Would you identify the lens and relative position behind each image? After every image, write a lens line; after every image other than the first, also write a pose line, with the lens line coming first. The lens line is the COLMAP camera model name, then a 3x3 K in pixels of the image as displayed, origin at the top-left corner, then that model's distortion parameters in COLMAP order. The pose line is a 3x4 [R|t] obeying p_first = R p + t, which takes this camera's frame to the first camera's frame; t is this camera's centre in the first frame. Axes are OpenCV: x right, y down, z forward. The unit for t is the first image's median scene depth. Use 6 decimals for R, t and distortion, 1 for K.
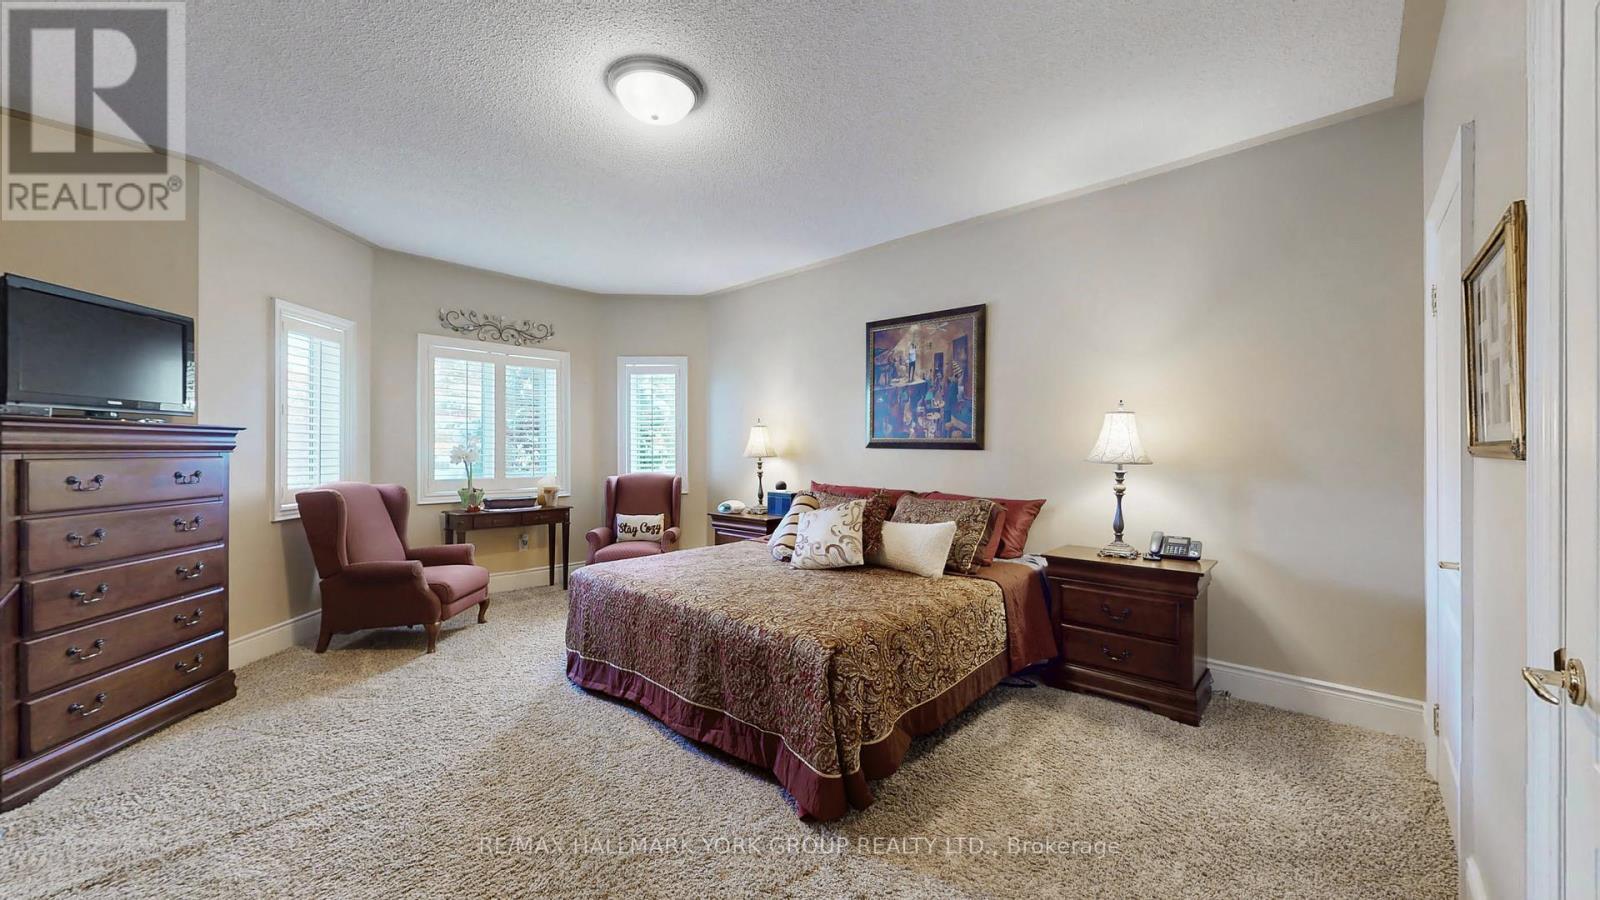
lens RADIAL K [[603.7, 0, 790.2], [0, 603.7, 442.9], [0, 0, 1]] dist [0.003874, 0.000008]
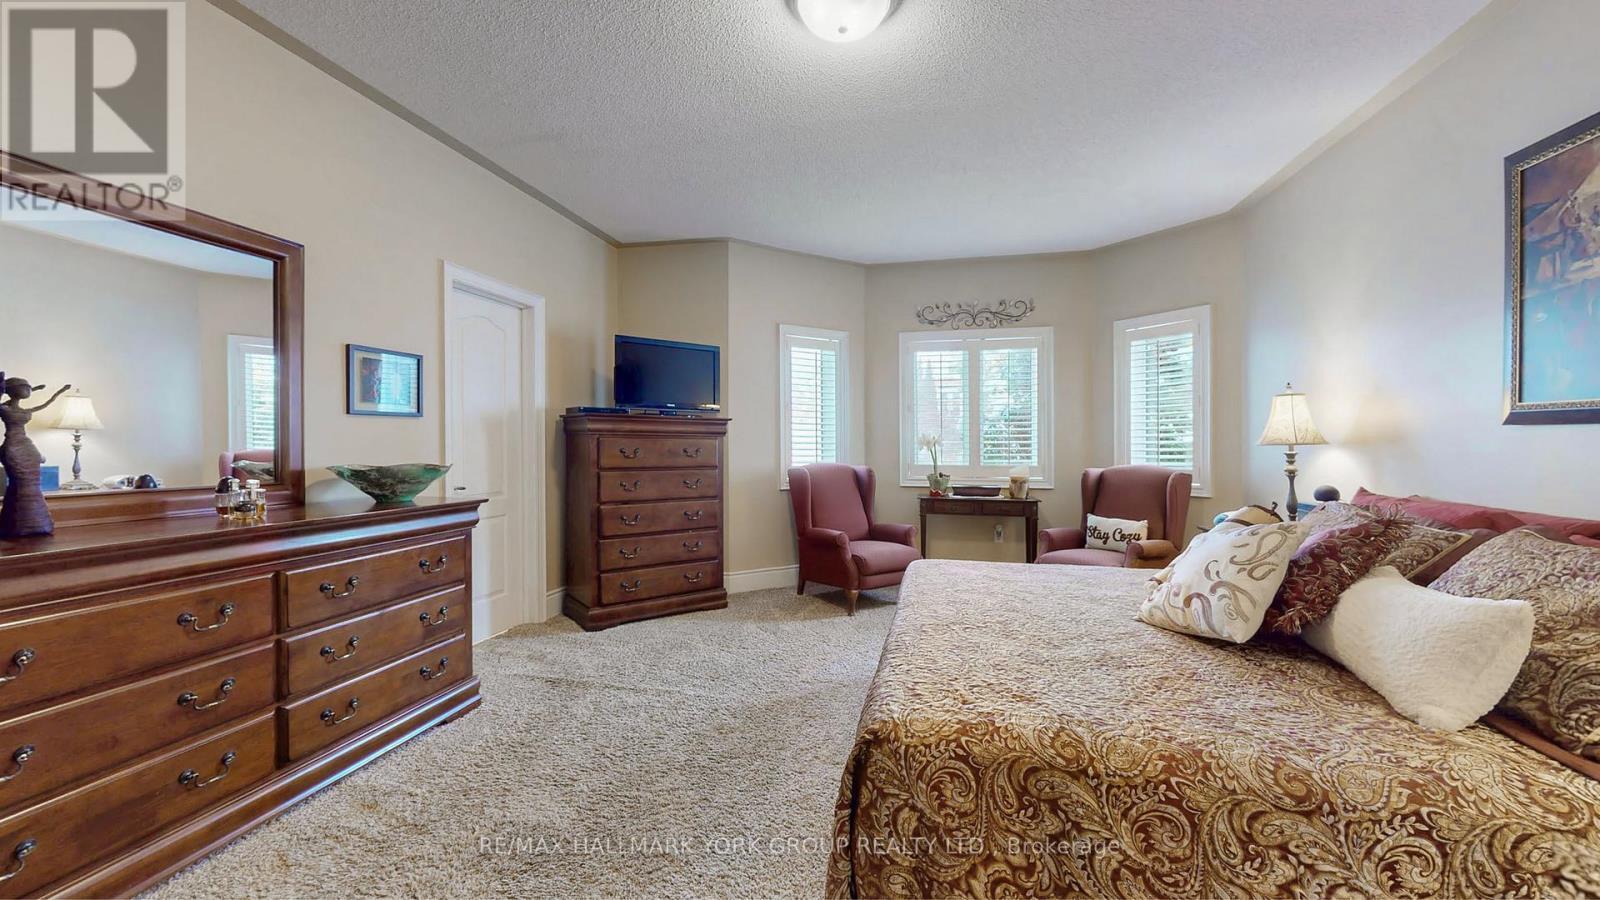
lens RADIAL K [[603.7, 0, 799.9], [0, 603.7, 447.5], [0, 0, 1]] dist [0.003874, 0.000008]
pose [[0.501859, 0.005423, -0.864932, 0.277761], [0.007720, 0.999912, 0.010749, 0.018612], [0.864915, -0.012071, 0.501773, 0.304847]]
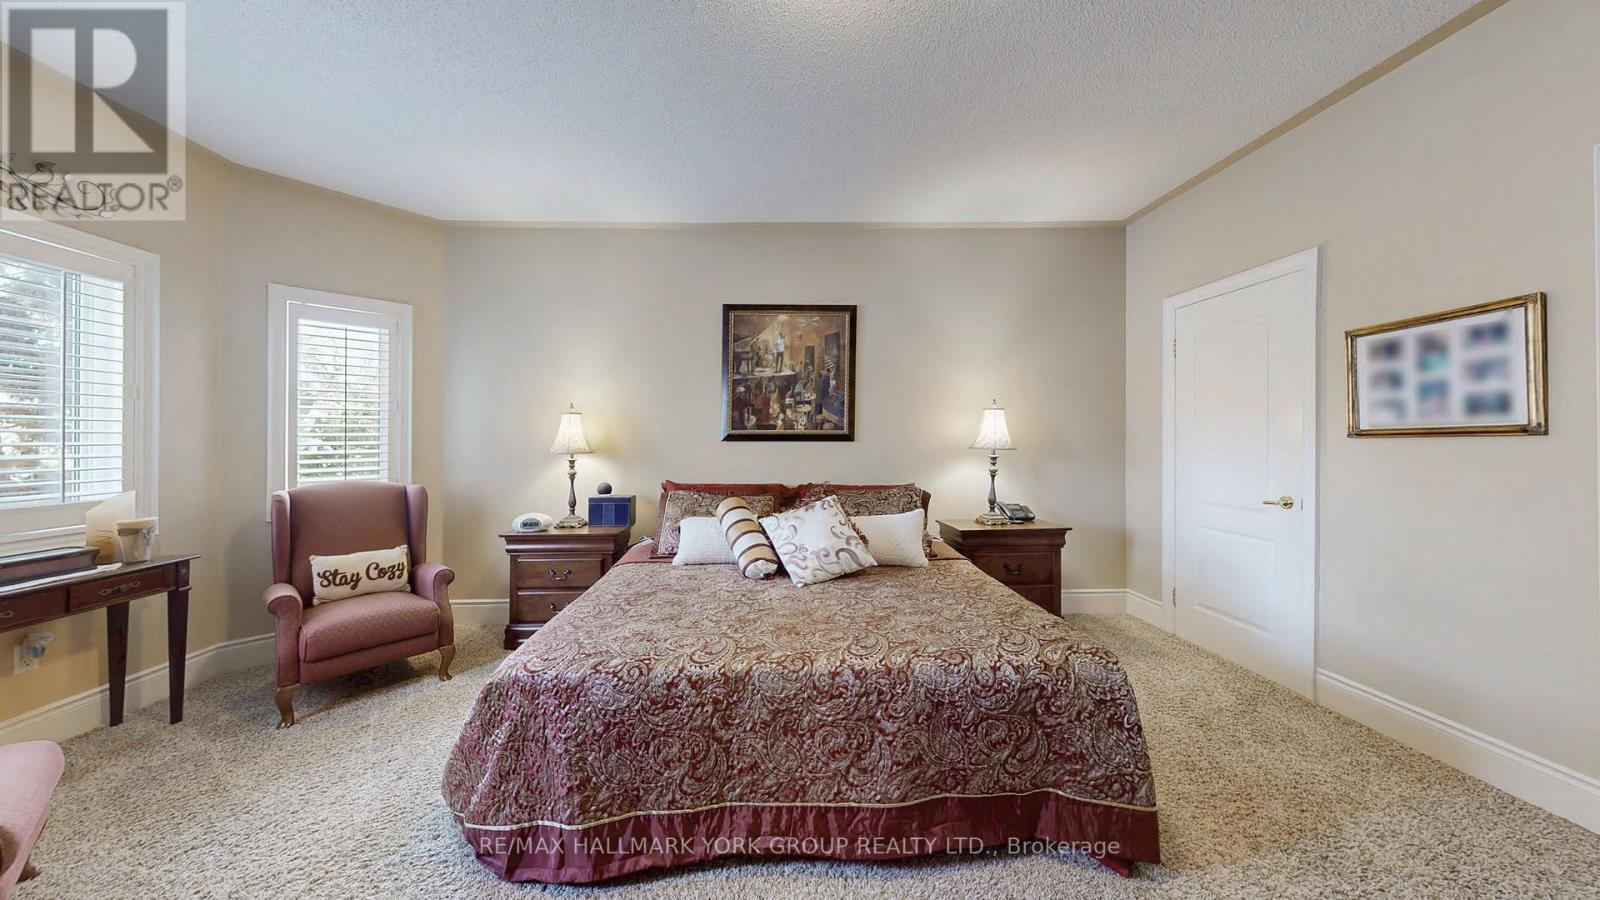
lens RADIAL K [[526.1, 0, 795.0], [0, 526.1, 443.5], [0, 0, 1]] dist [-0.001480, 0.000022]
pose [[0.699487, -0.005746, 0.714622, -0.392995], [0.000640, 0.999972, 0.007414, 0.007589], [-0.714645, -0.004728, 0.699471, 0.388834]]
